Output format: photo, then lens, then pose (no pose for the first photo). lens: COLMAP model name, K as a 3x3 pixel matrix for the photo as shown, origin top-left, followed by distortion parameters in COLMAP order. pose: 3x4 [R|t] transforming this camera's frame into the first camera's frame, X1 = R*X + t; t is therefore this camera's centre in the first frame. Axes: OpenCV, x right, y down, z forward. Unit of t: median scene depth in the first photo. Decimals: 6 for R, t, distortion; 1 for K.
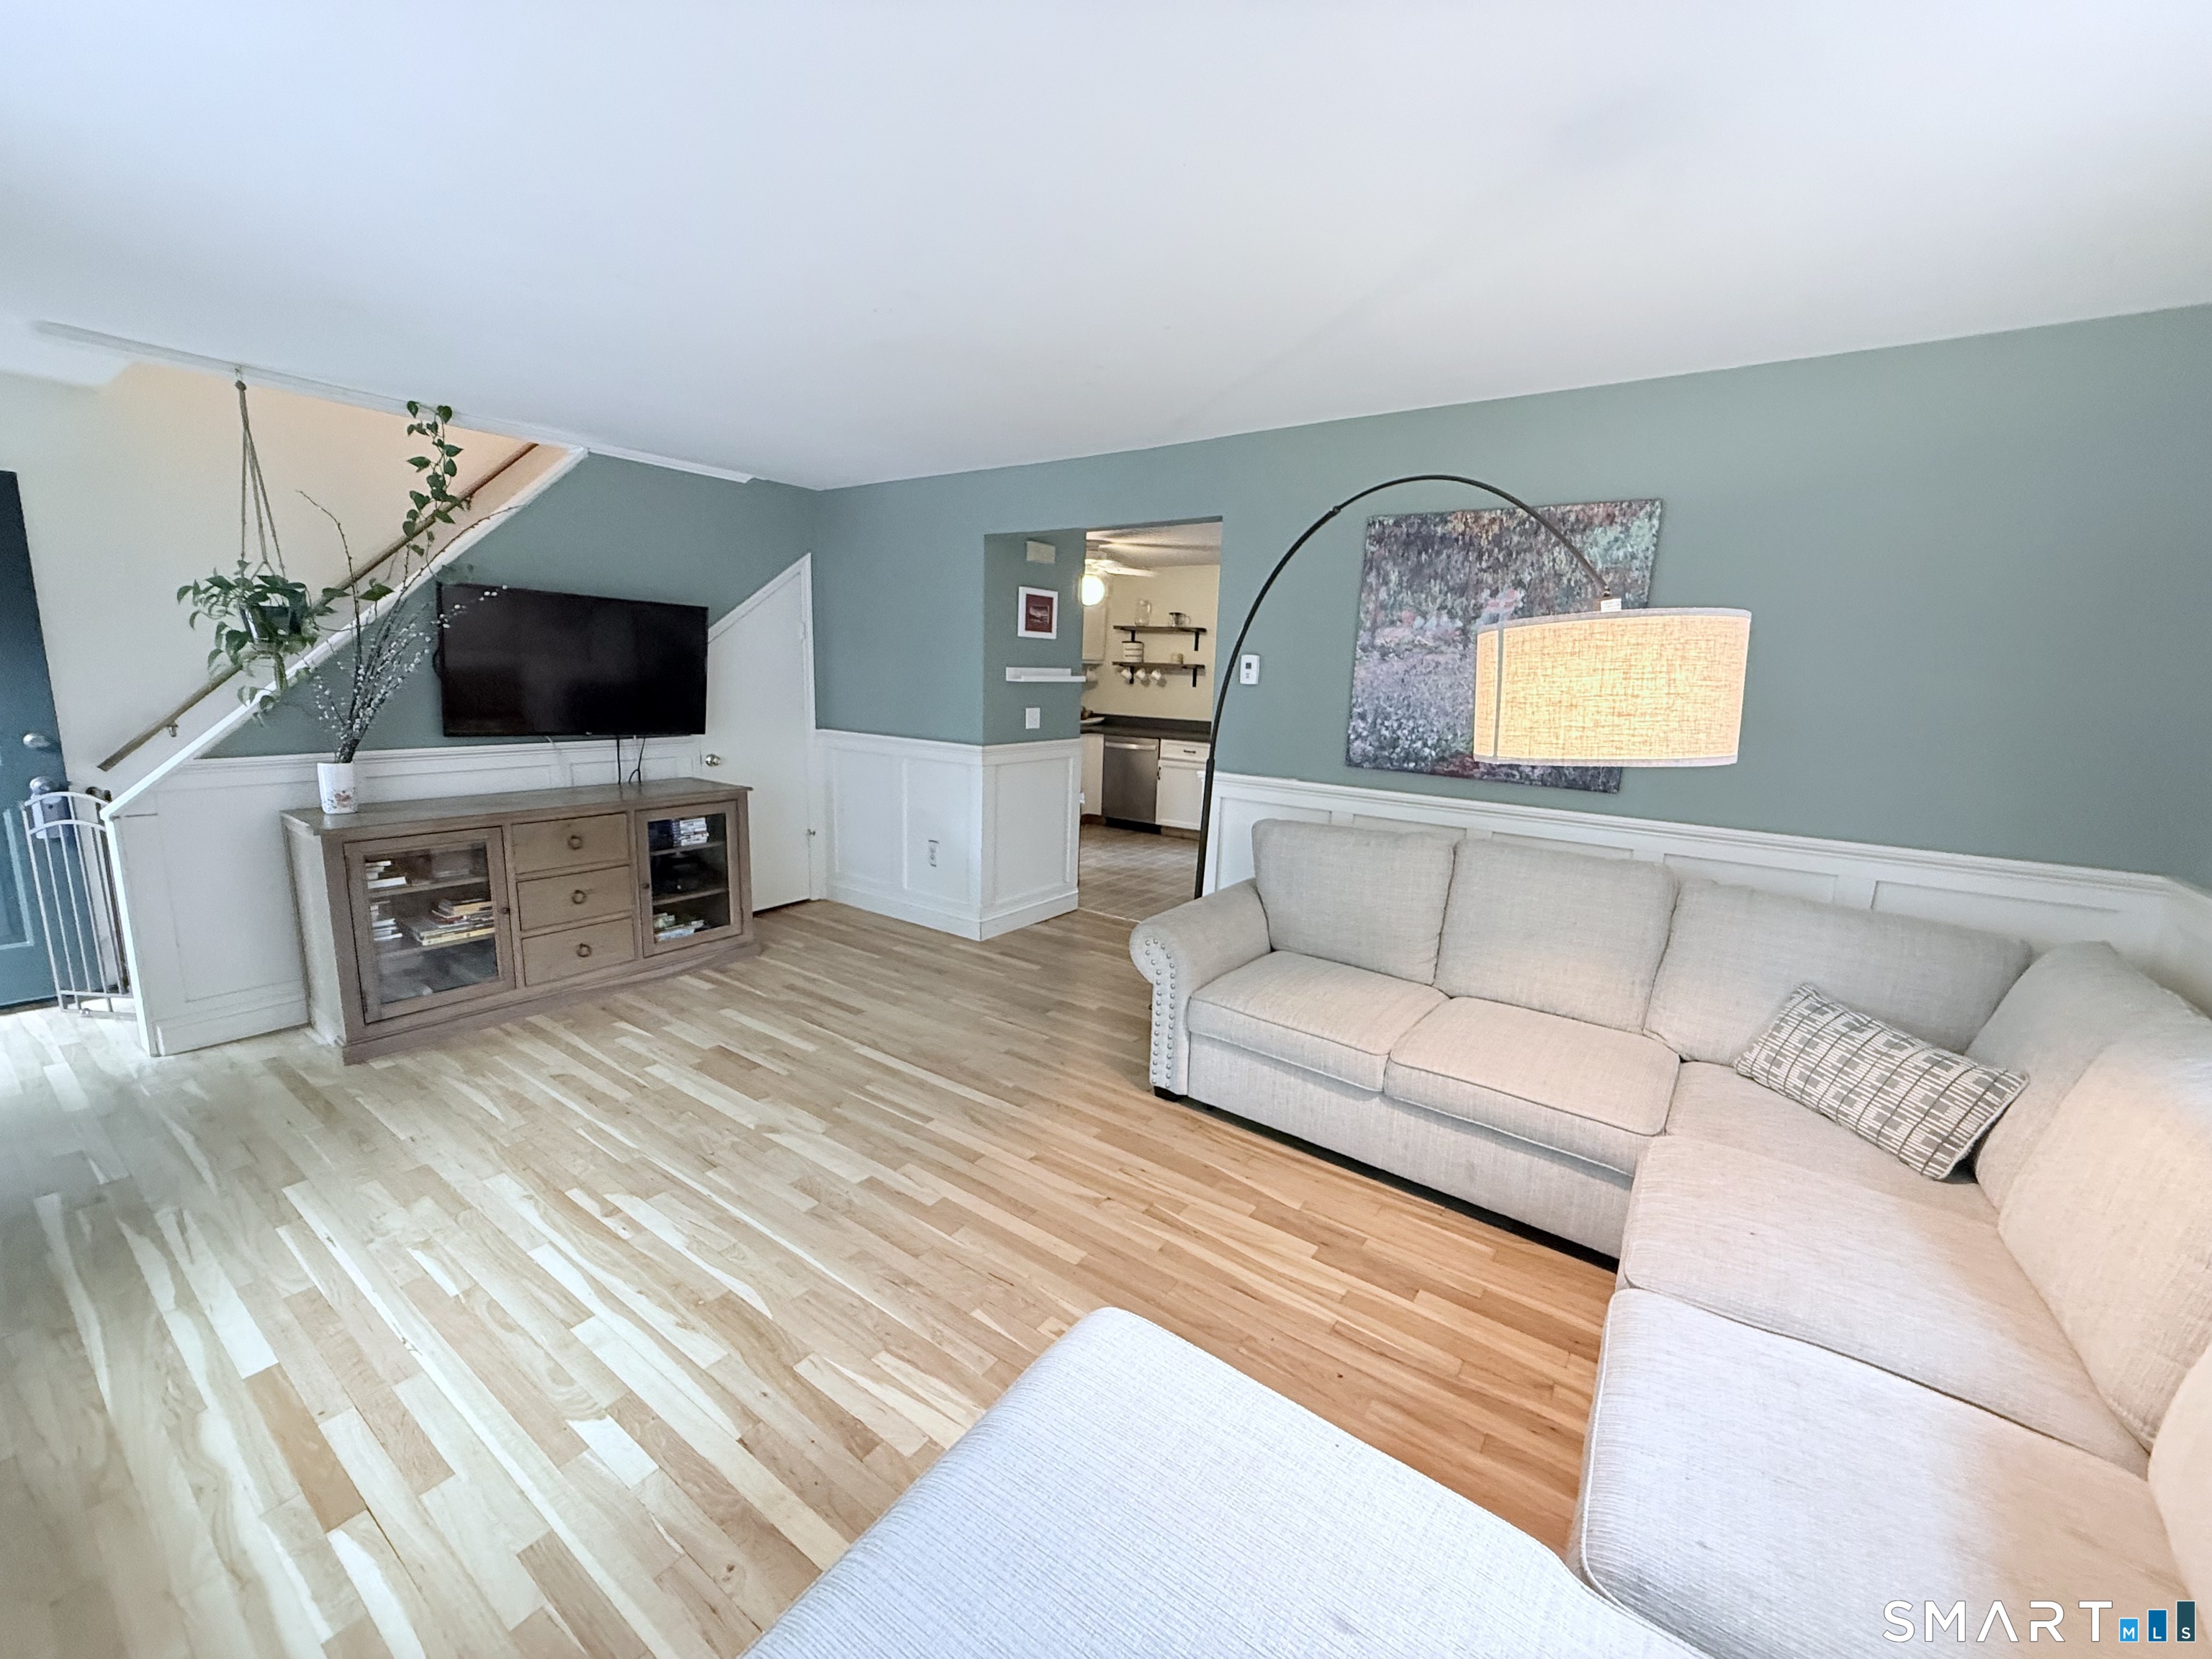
lens RADIAL K [[878.2, 0, 1101.4], [0, 878.2, 829.8], [0, 0, 1]] dist [0.000127, -0.000045]
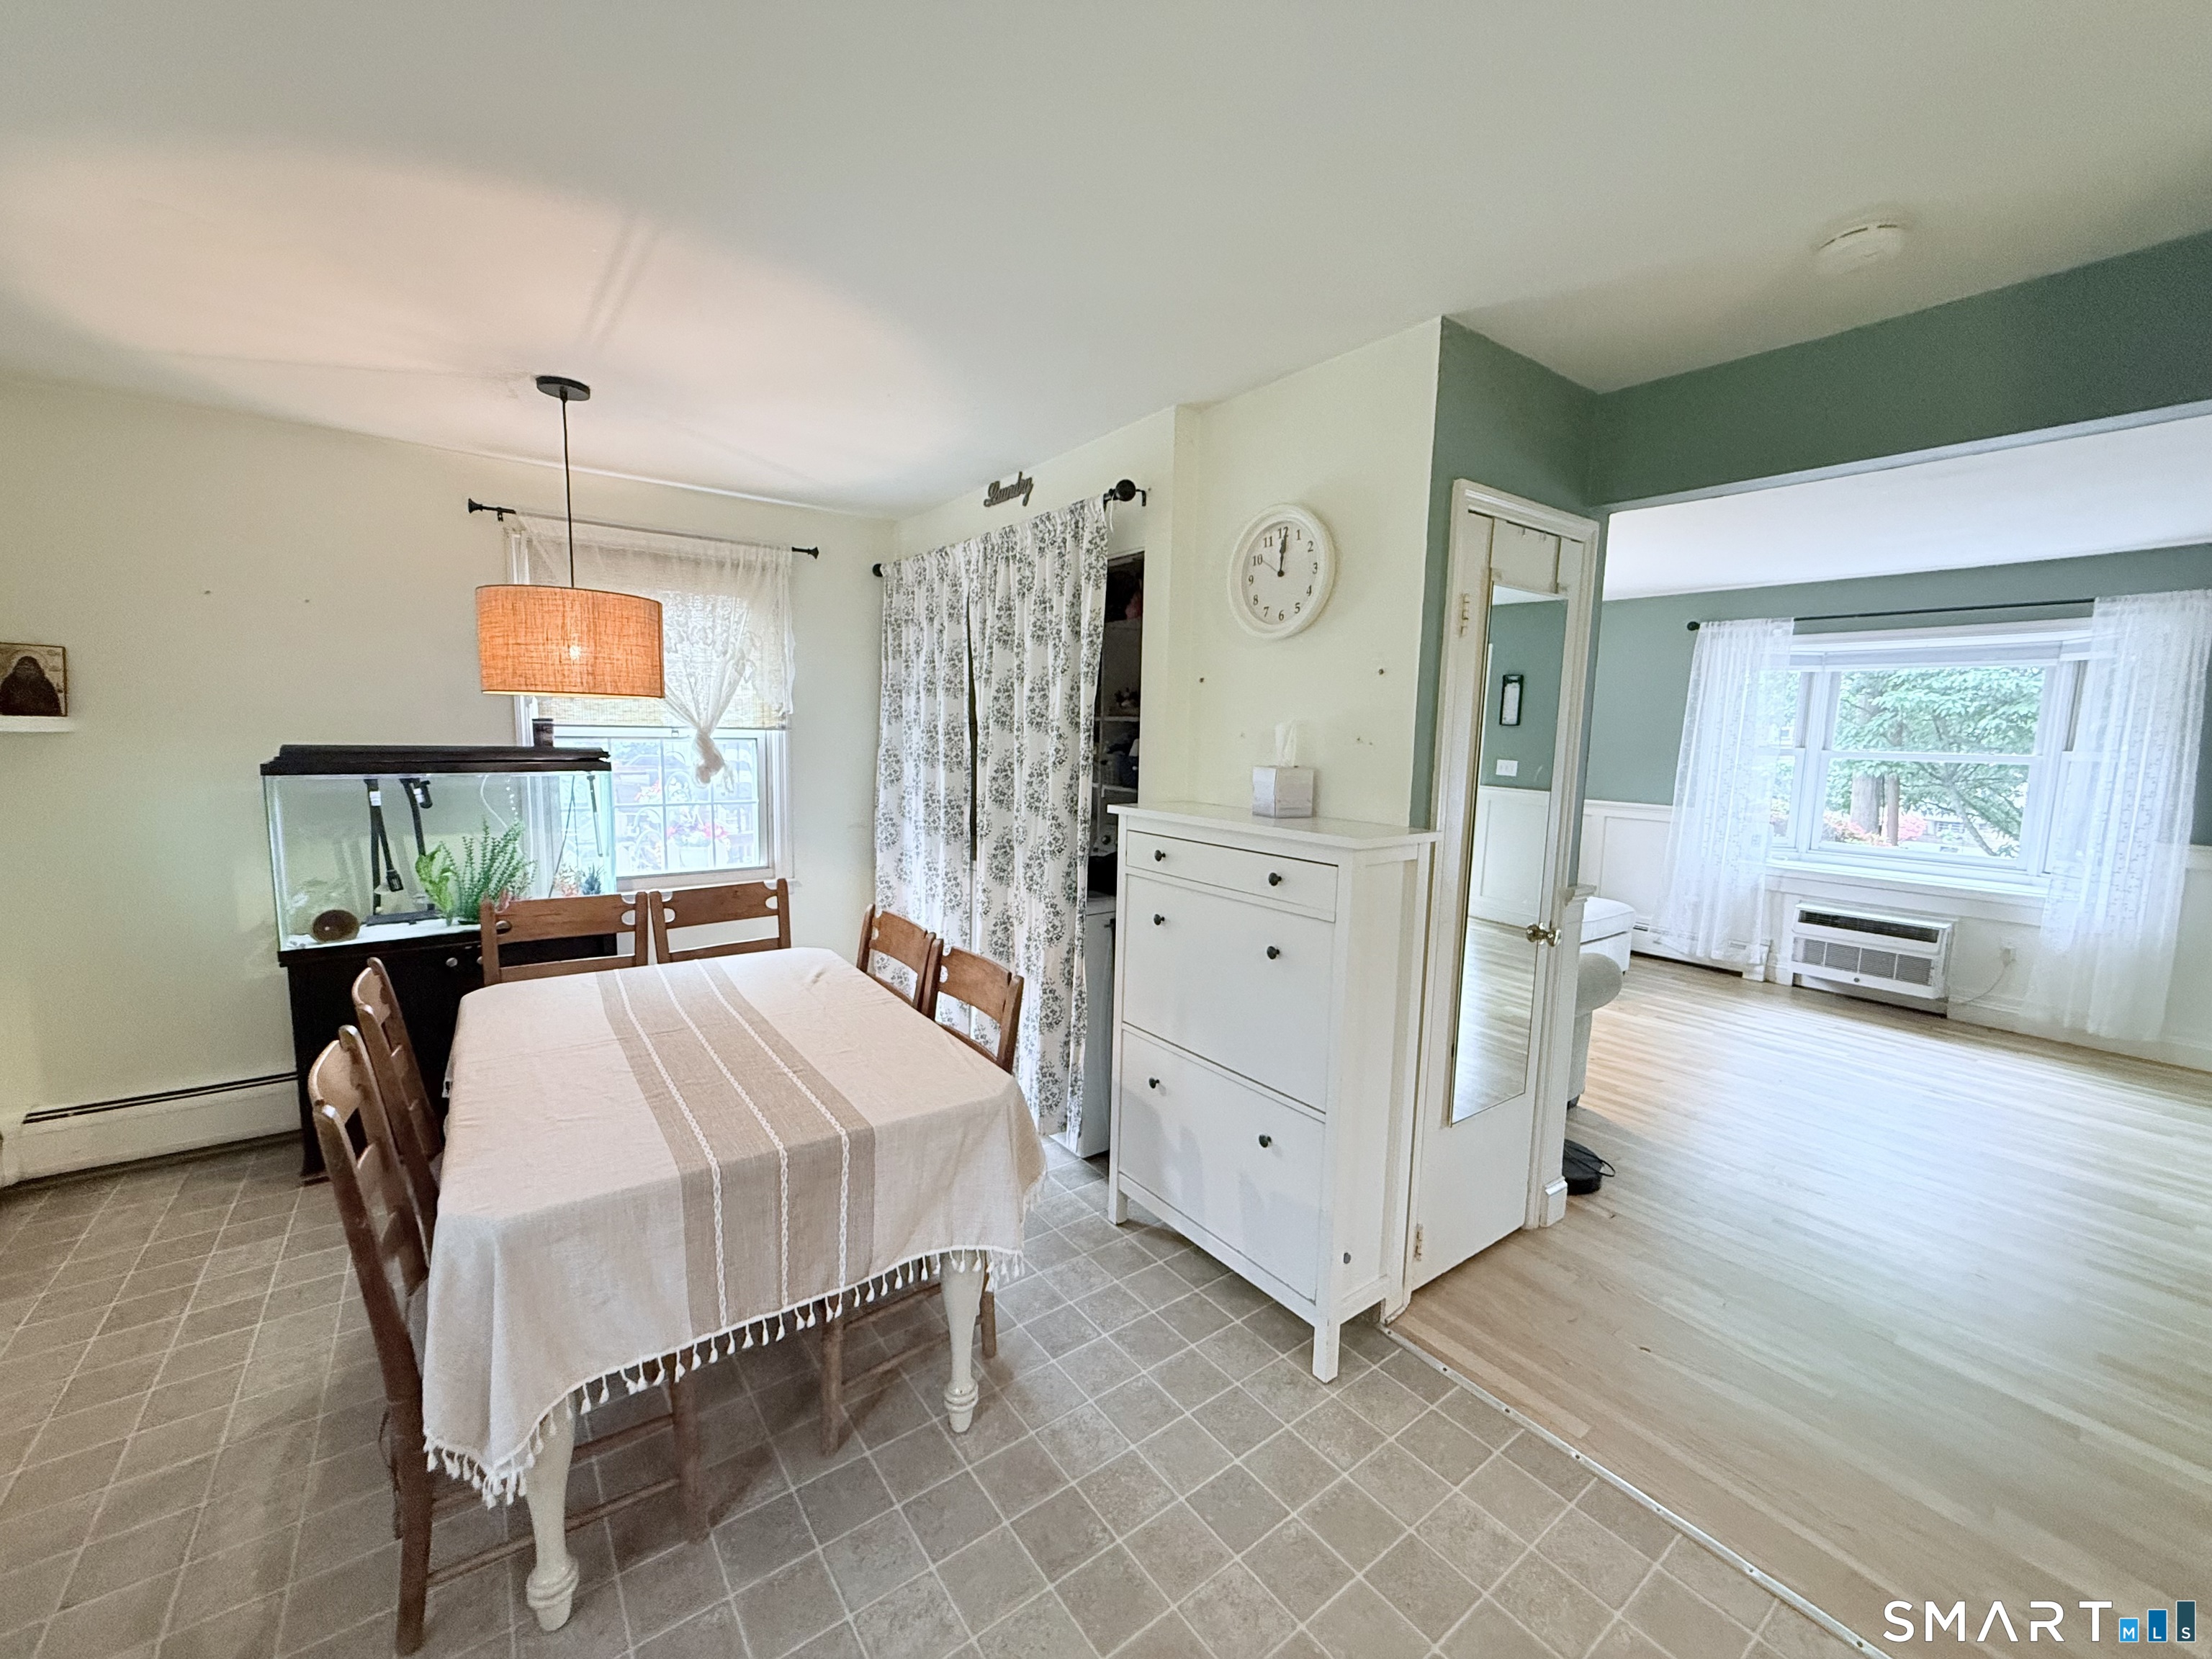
lens RADIAL K [[878.2, 0, 1101.4], [0, 878.2, 829.8], [0, 0, 1]] dist [0.000127, -0.000045]
pose [[-0.947219, -0.089759, 0.307765, 0.319933], [0.007160, 0.953842, 0.300223, -0.379479], [-0.320507, 0.286581, -0.902855, 2.066909]]
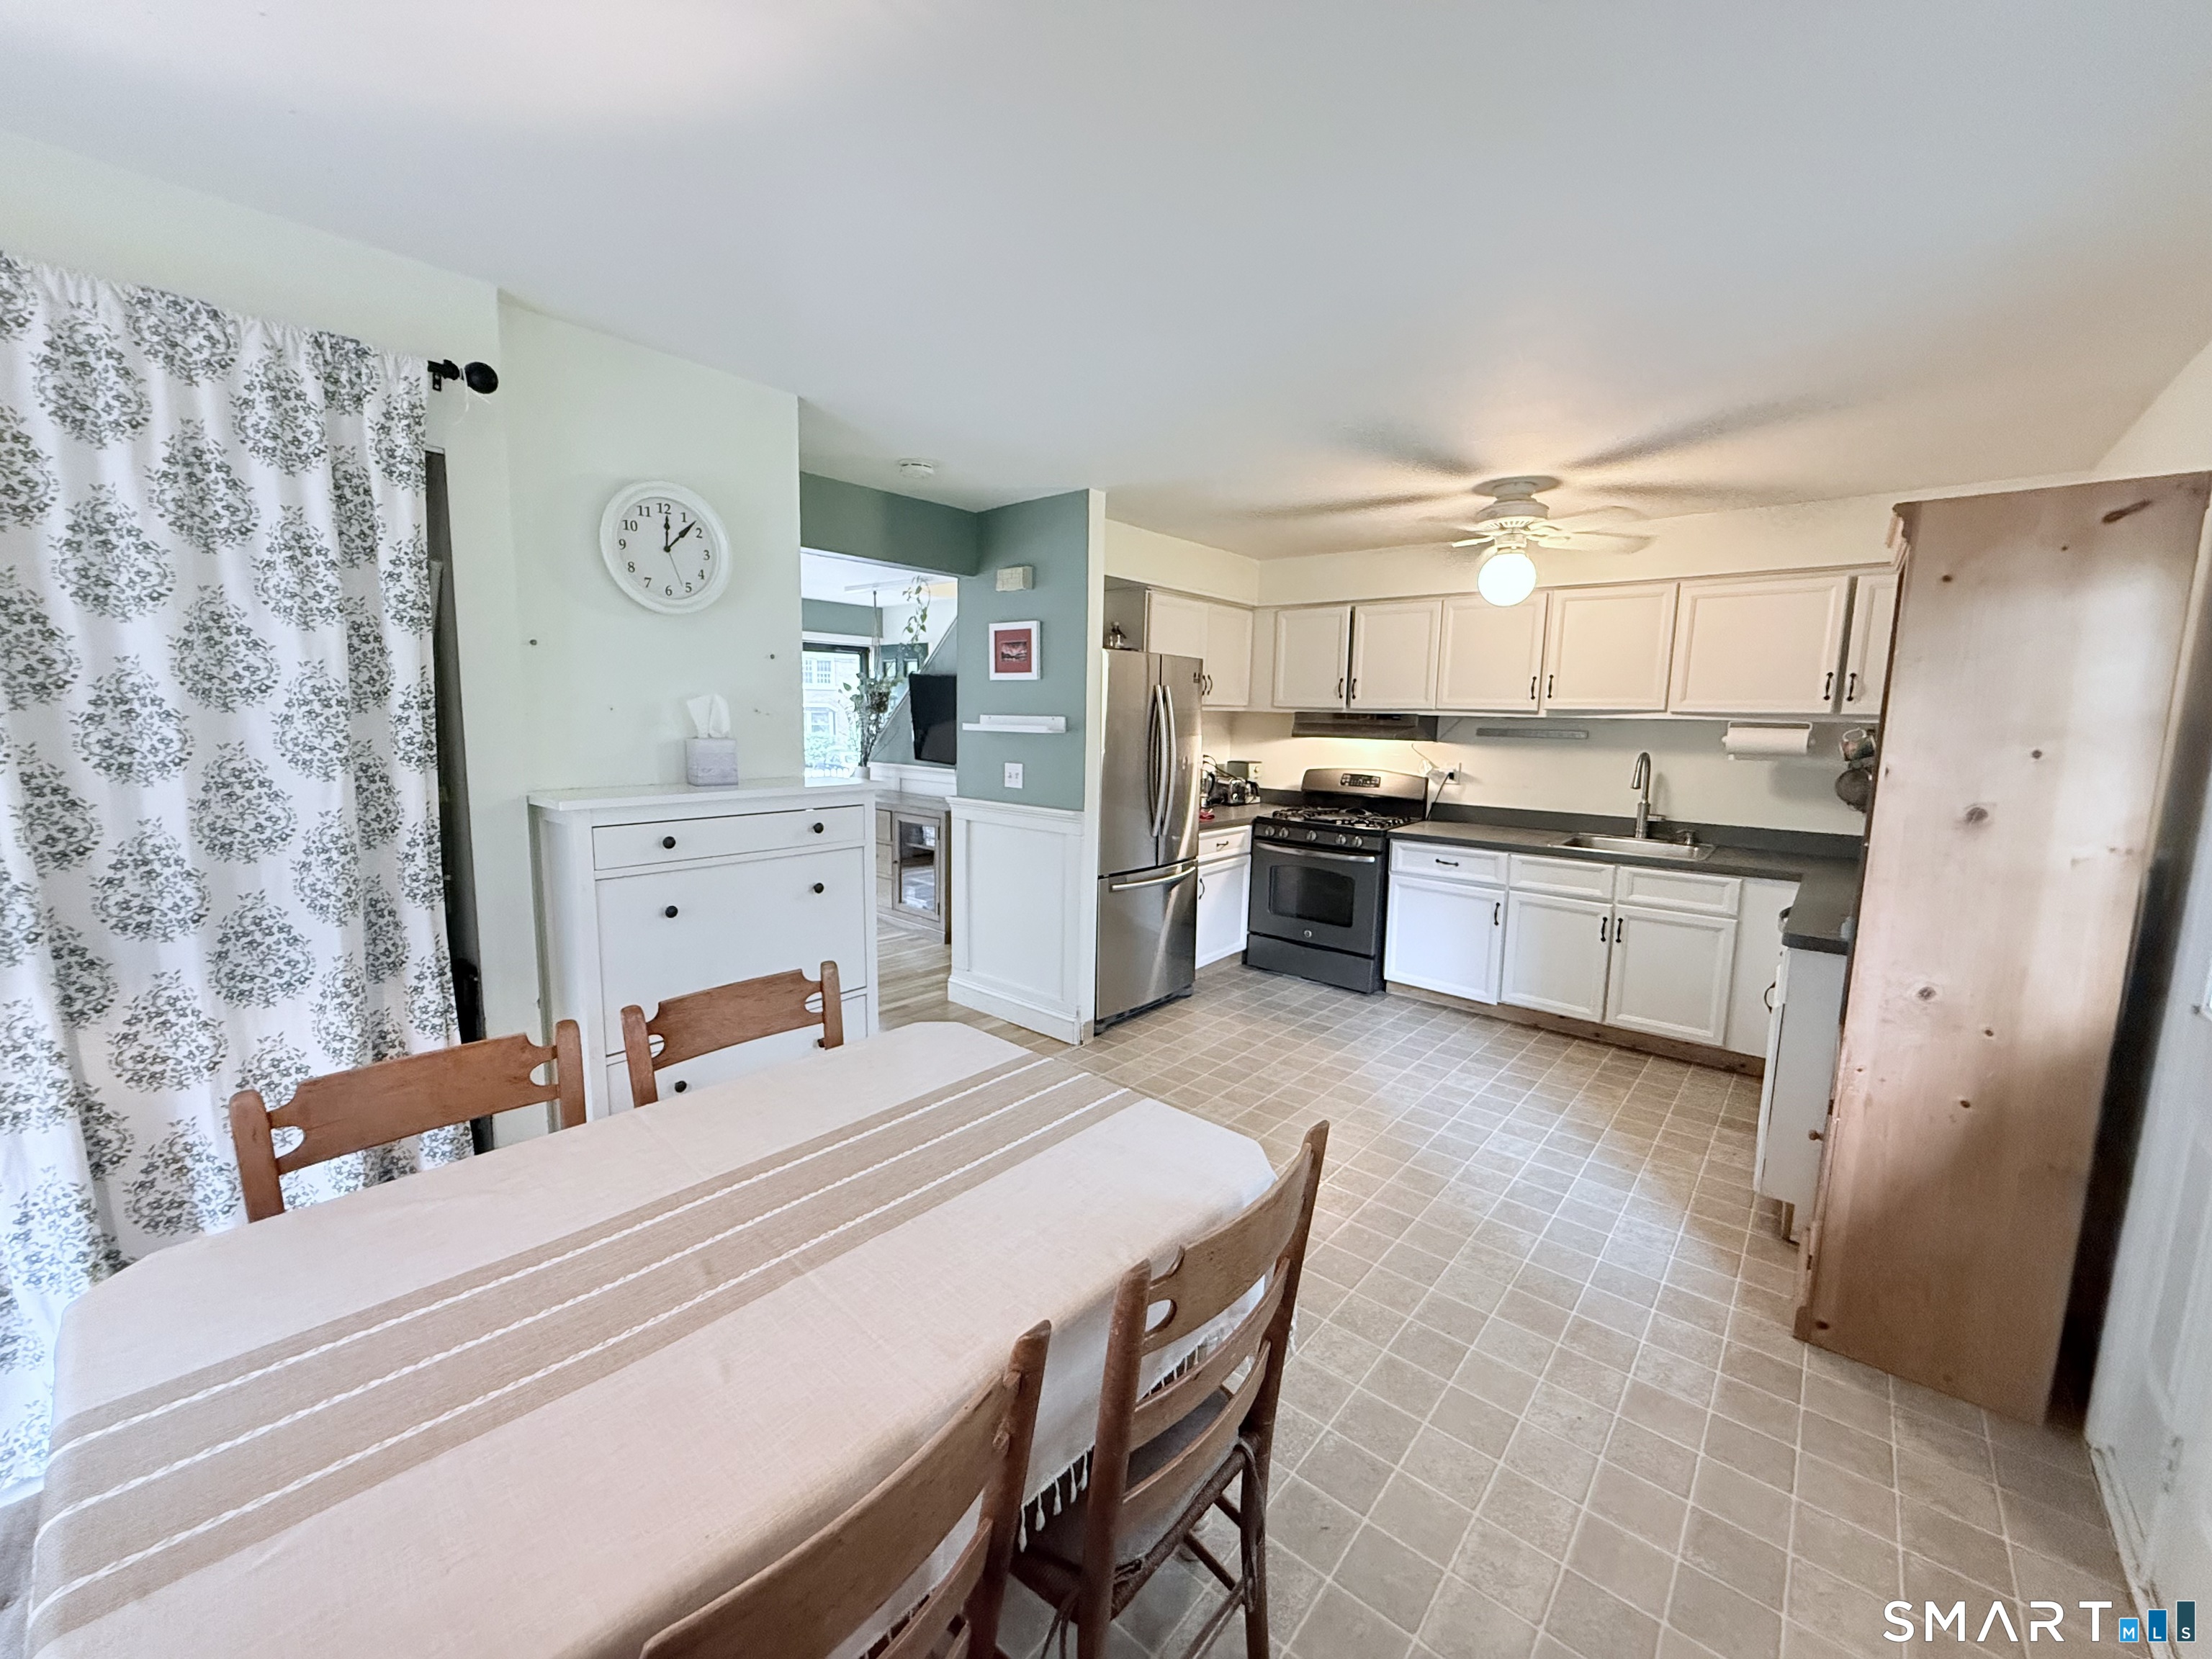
lens RADIAL K [[878.3, 0, 1101.7], [0, 878.3, 832.6], [0, 0, 1]] dist [0.001577, 0.000282]
pose [[-0.092359, 0.103473, -0.990335, 1.145429], [-0.205501, 0.971193, 0.120638, -0.294783], [0.974289, 0.214656, -0.068435, 1.761796]]
